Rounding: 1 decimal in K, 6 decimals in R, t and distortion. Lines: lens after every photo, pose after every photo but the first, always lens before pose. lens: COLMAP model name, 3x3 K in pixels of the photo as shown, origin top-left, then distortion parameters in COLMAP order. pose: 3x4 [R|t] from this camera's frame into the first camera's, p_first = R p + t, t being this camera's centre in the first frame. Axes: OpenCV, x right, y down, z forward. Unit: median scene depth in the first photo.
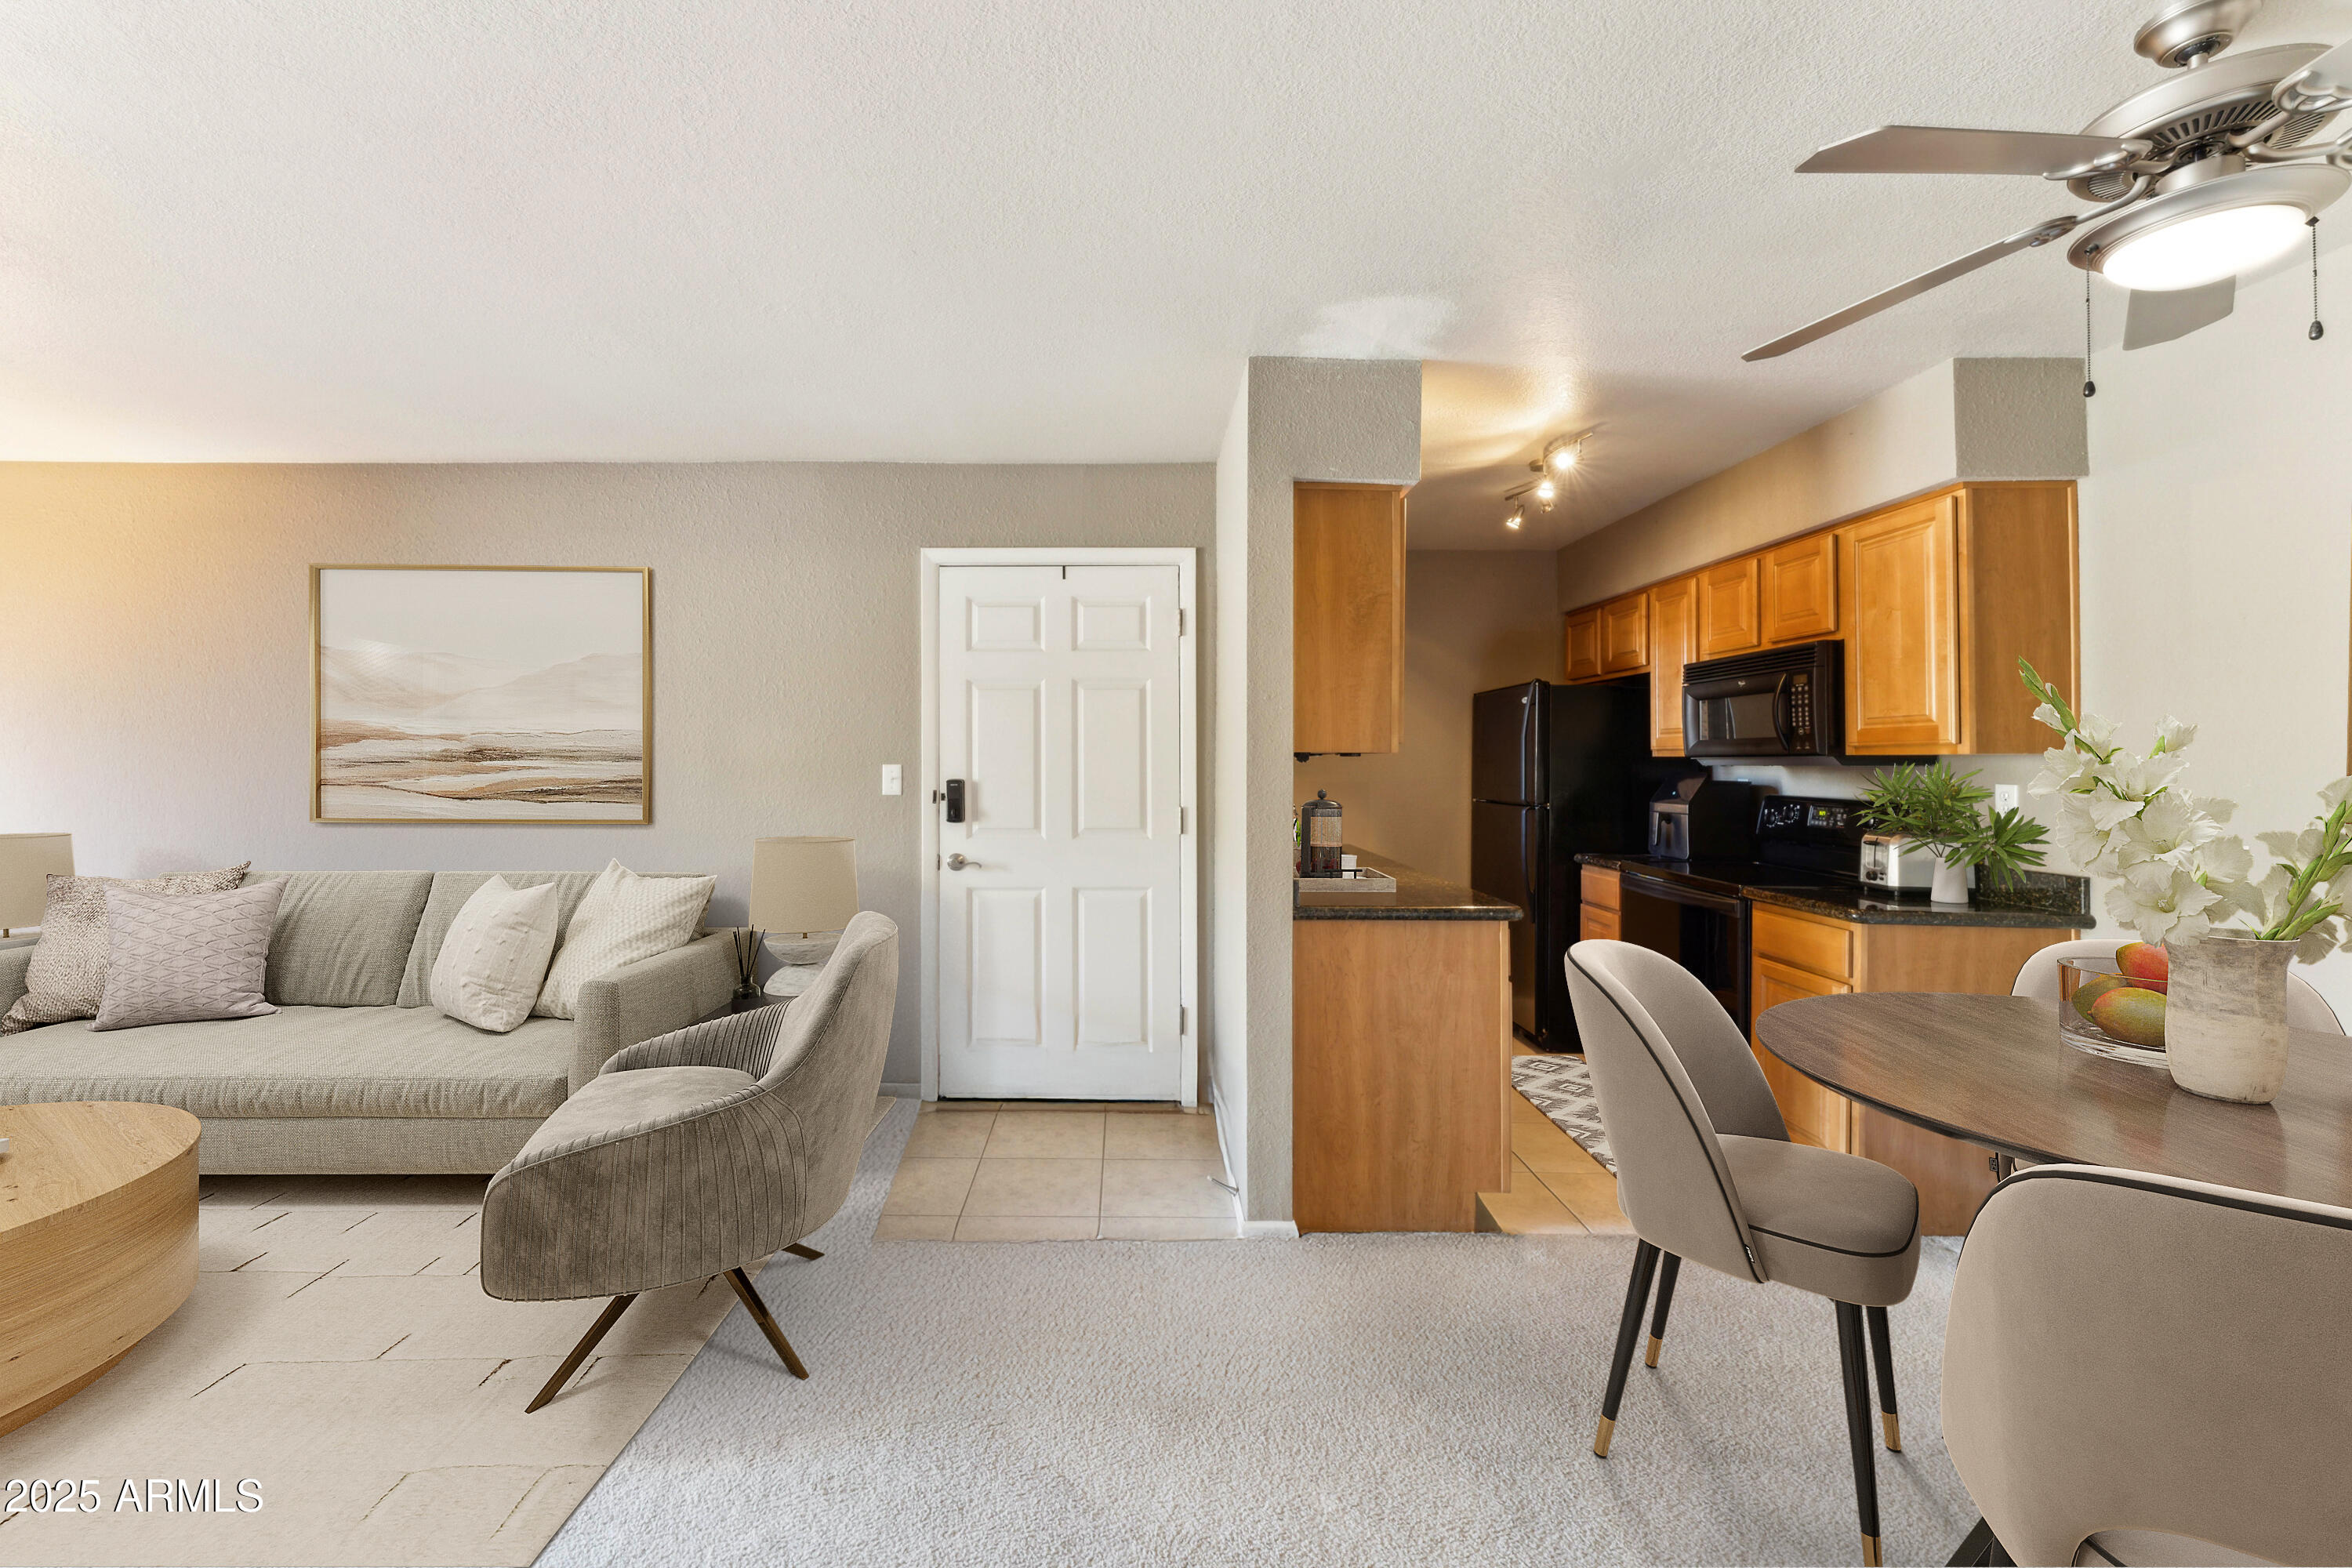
lens RADIAL K [[932.9, 0, 1137.0], [0, 932.9, 746.1], [0, 0, 1]] dist [0.000795, 0.000036]
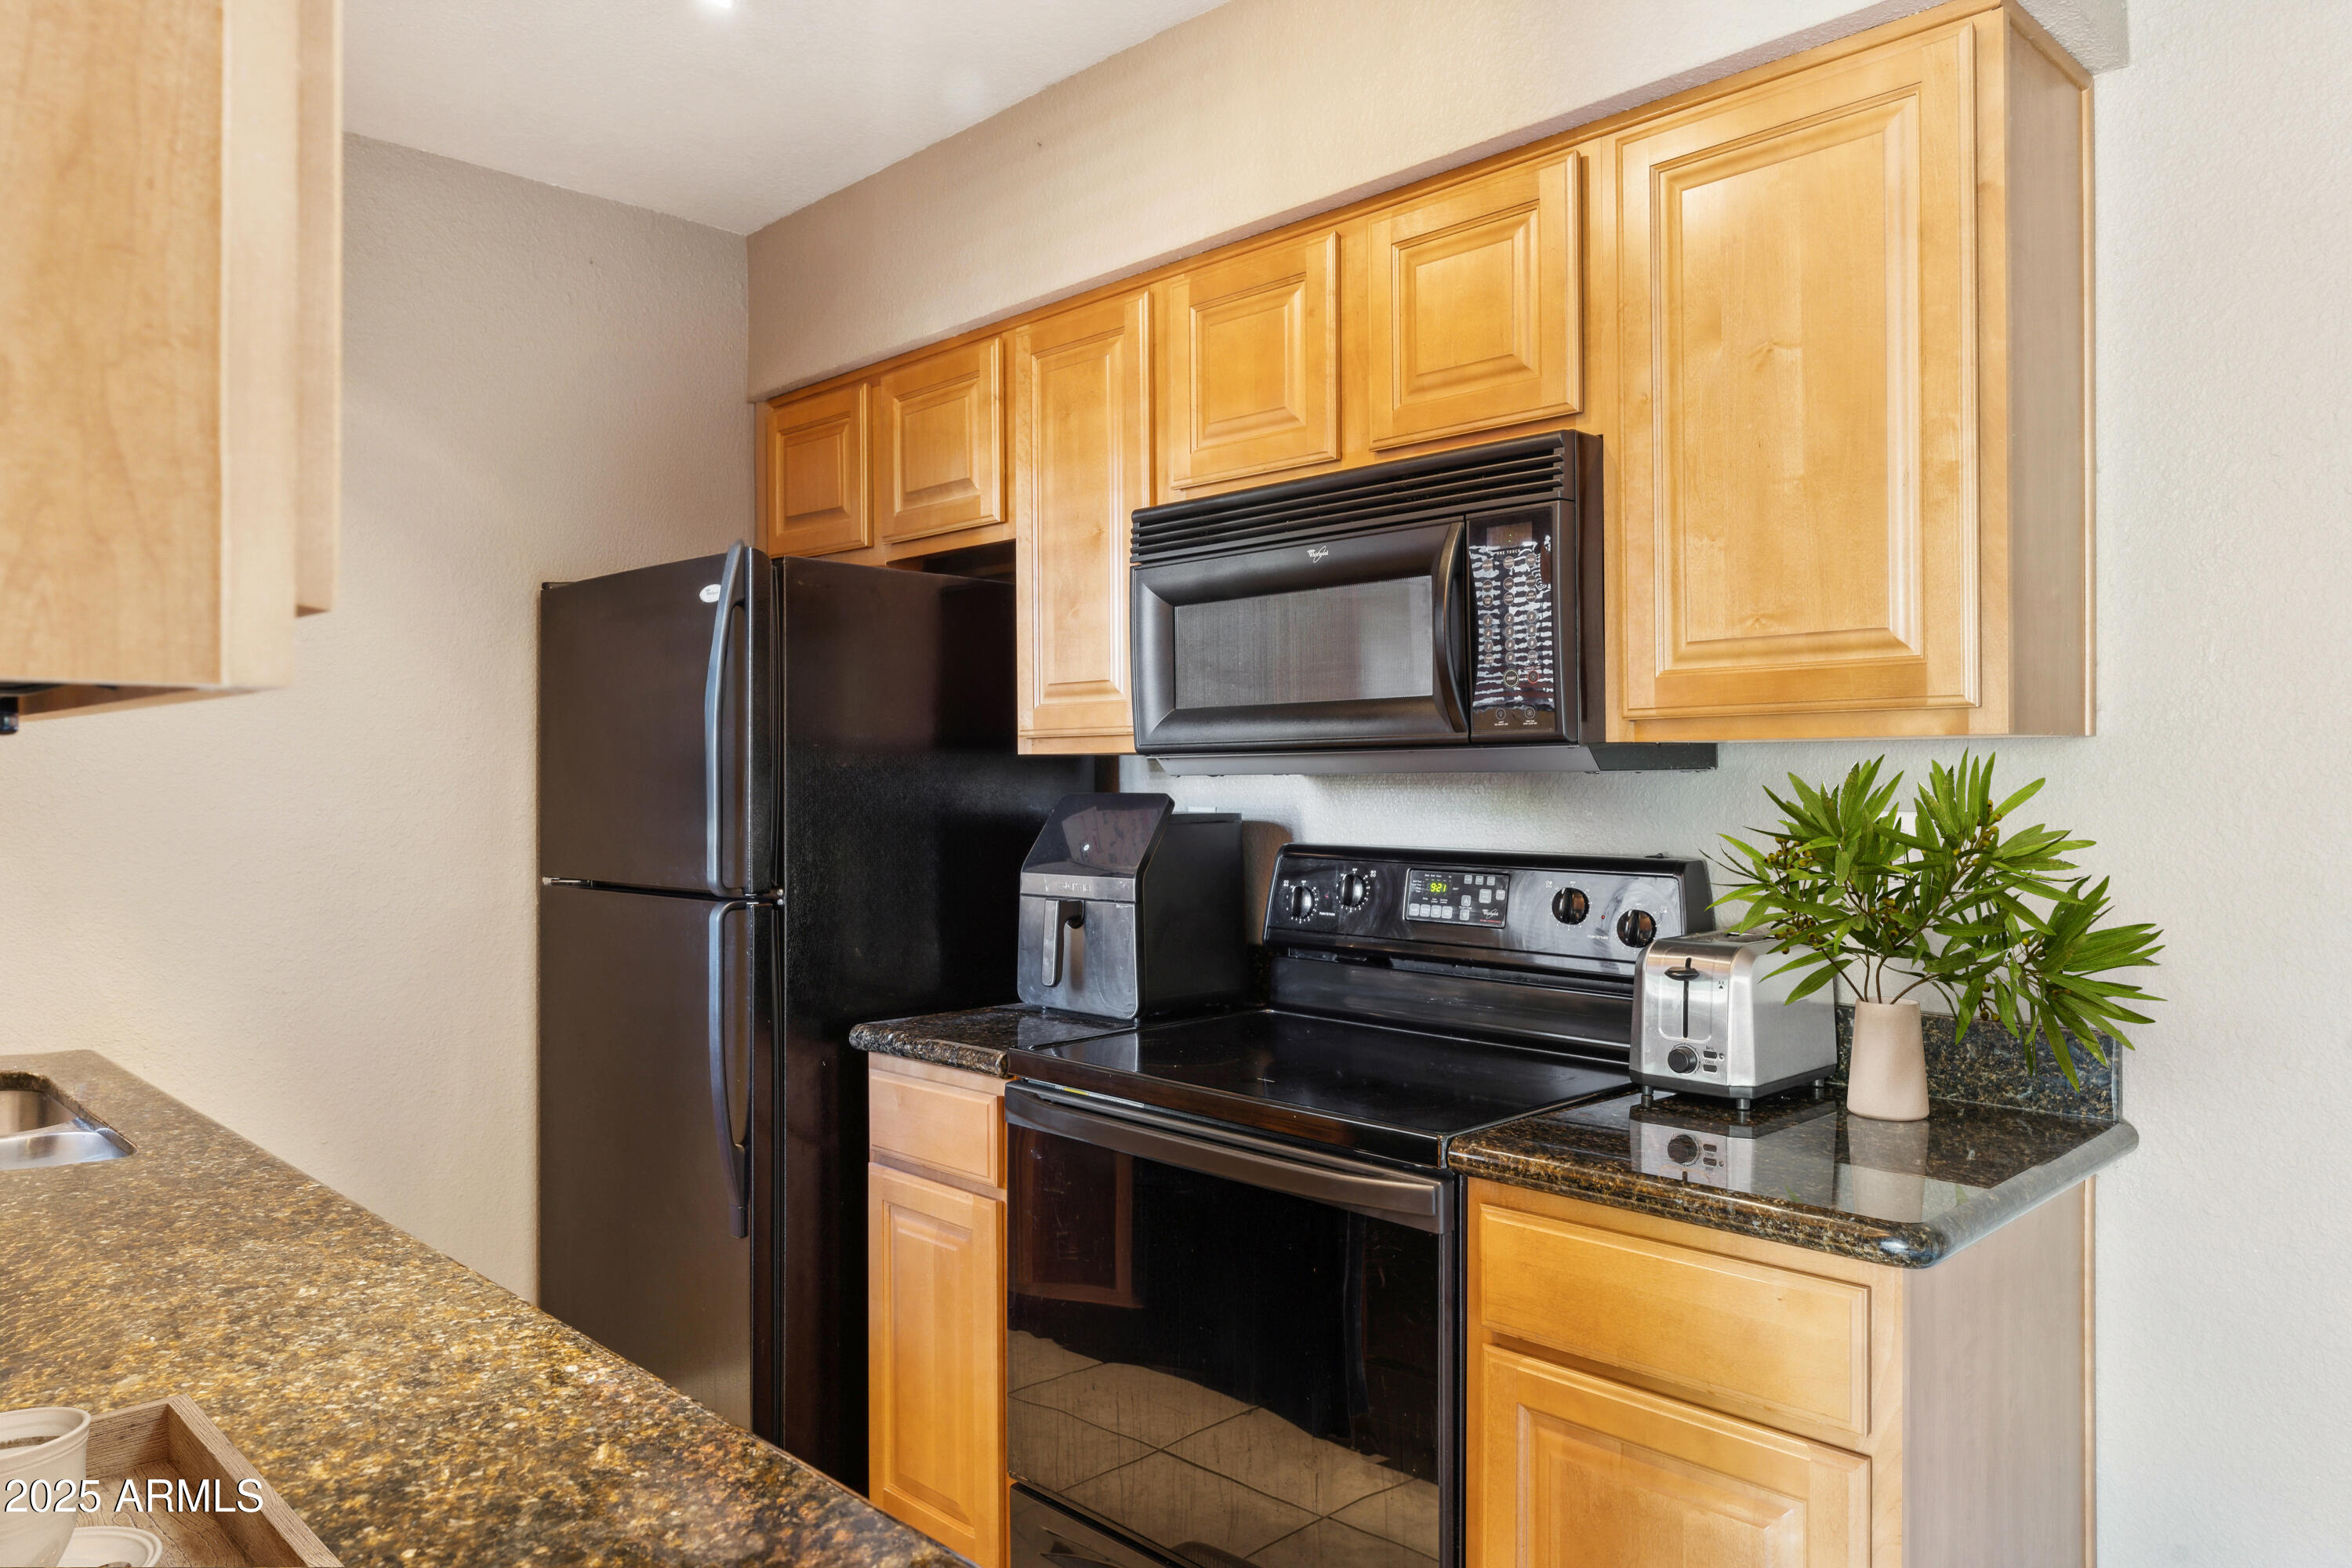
lens RADIAL K [[1587.1, 0, 1123.1], [0, 1587.1, 738.9], [0, 0, 1]] dist [0.006576, 0.002004]
pose [[0.730576, 0.002996, 0.682824, 0.171262], [0.000660, 0.999987, -0.005093, 0.010986], [-0.682831, 0.004171, 0.730565, 0.640109]]
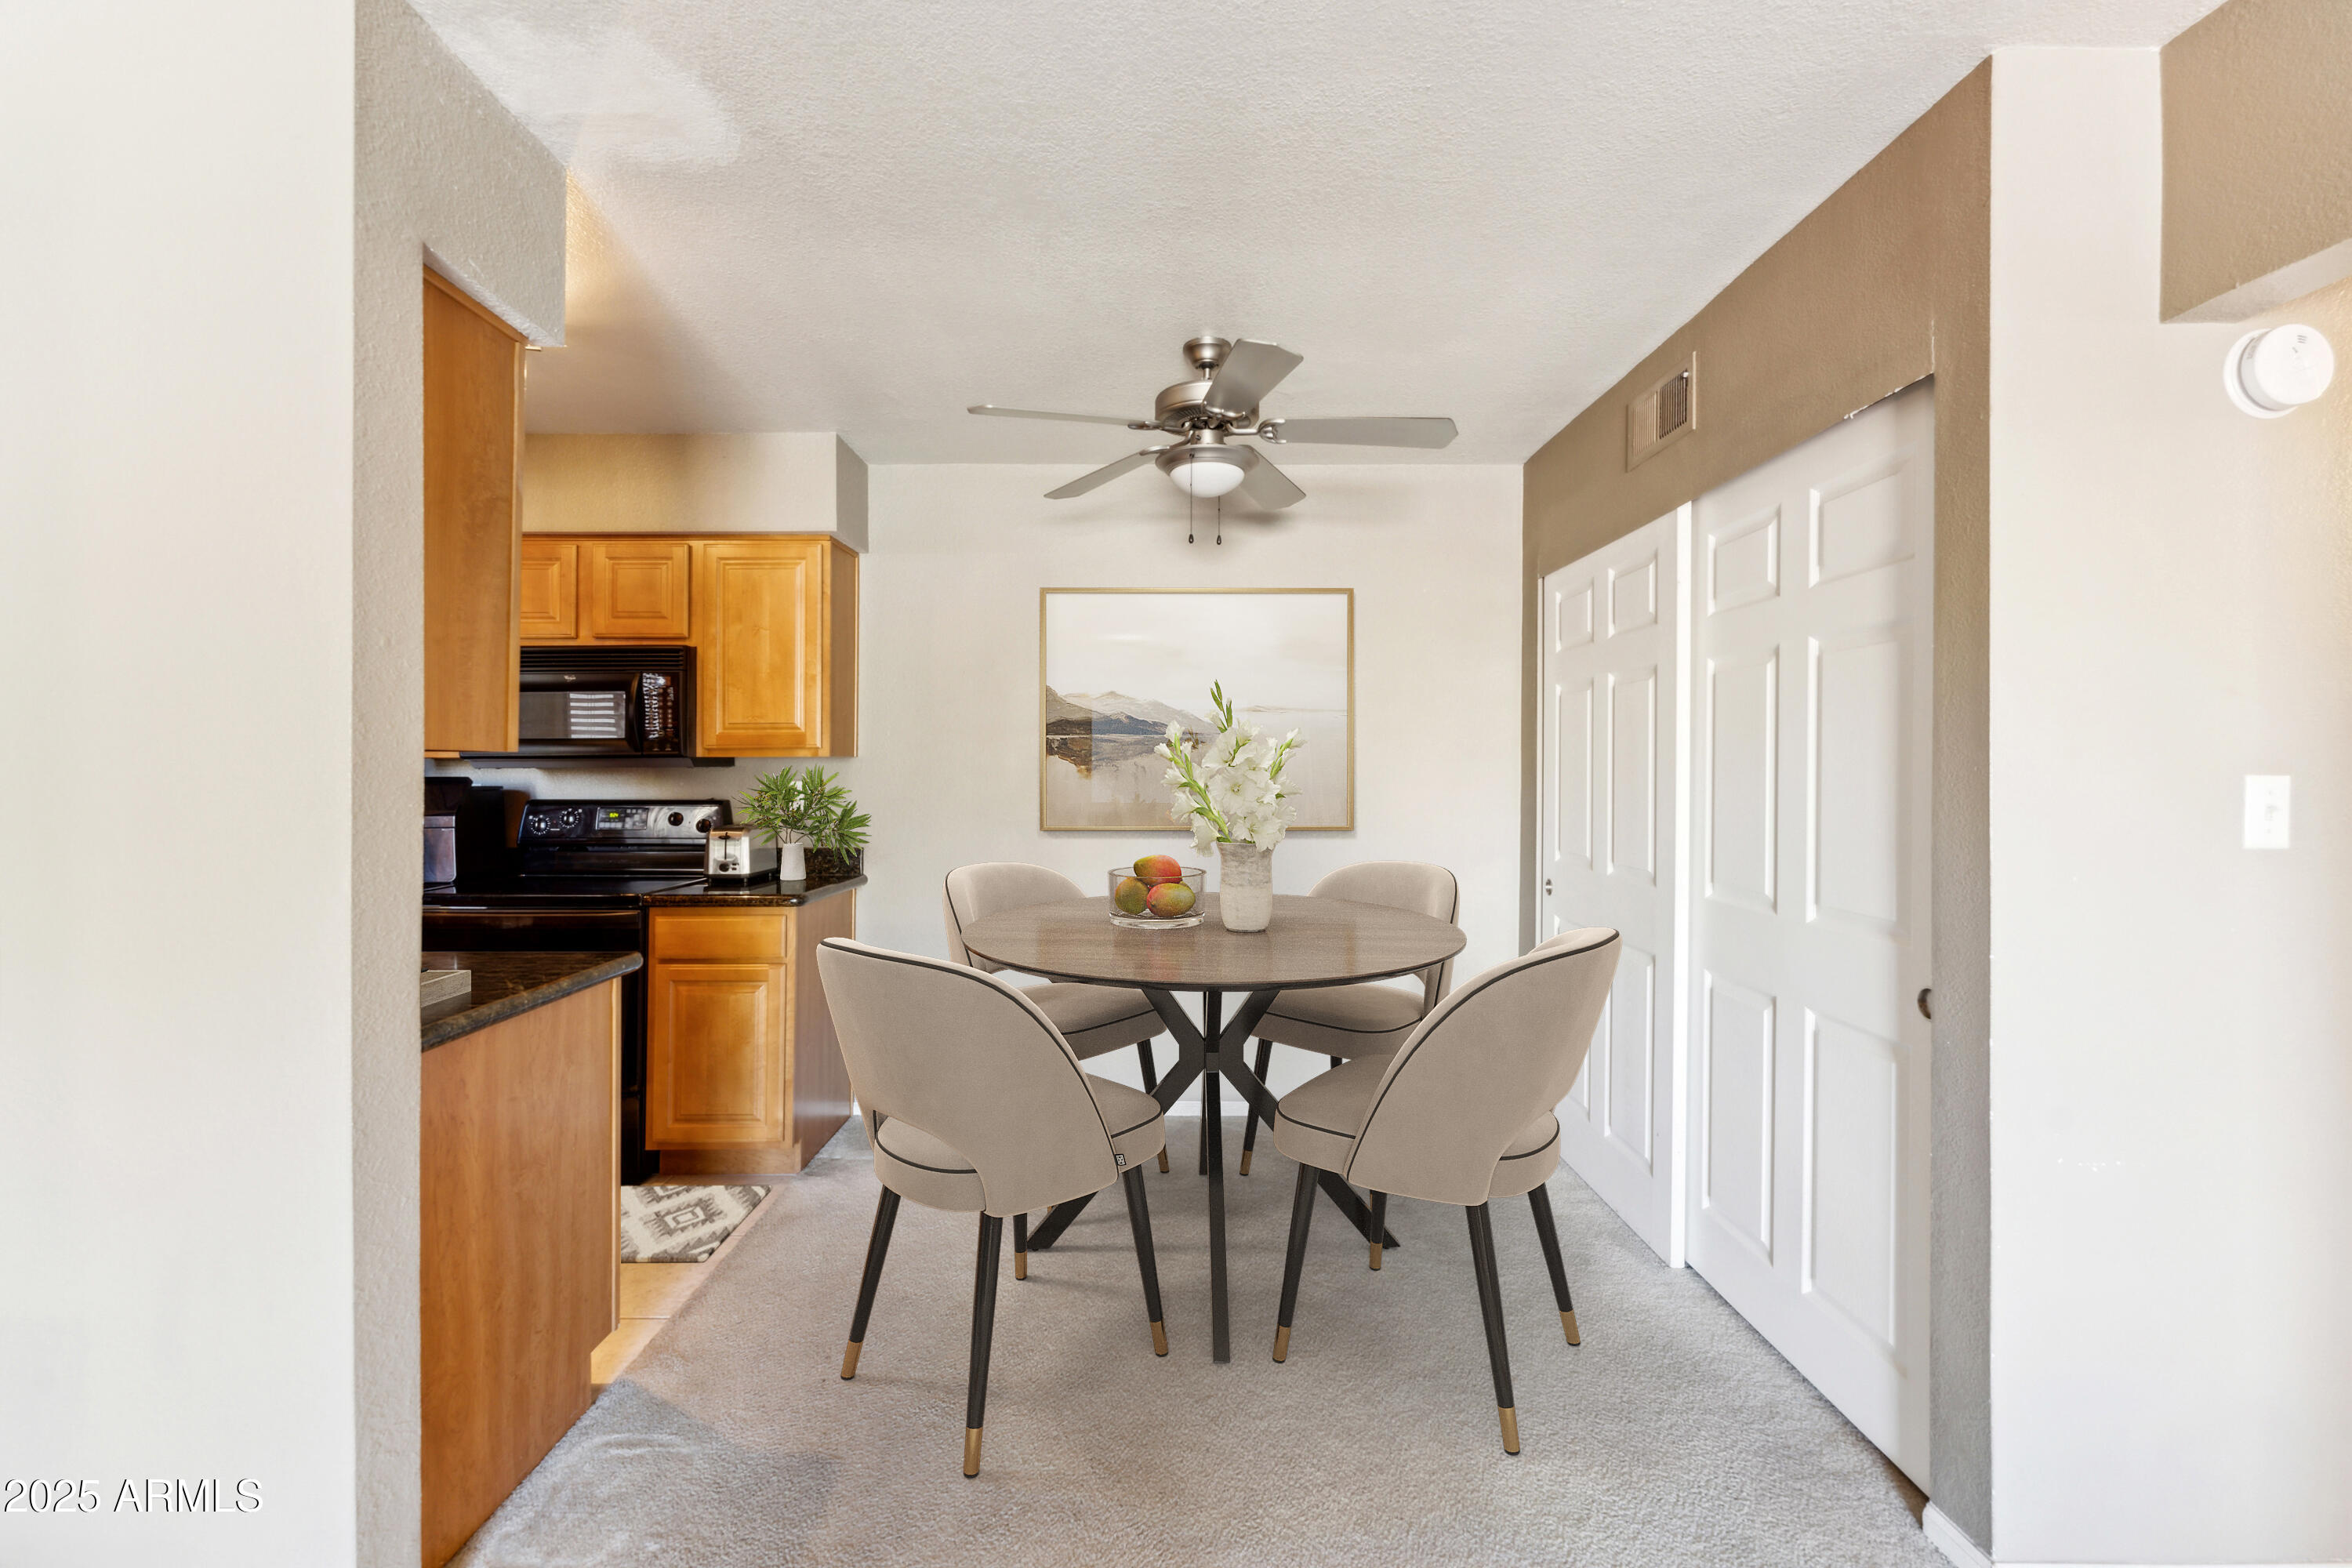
lens RADIAL K [[957.1, 0, 1174.2], [0, 957.1, 768.1], [0, 0, 1]] dist [-0.001052, -0.000104]
pose [[-0.006482, -0.007283, 0.999952, -0.314492], [-0.014945, 0.999862, 0.007185, 0.006036], [-0.999867, -0.014898, -0.006590, 0.450226]]
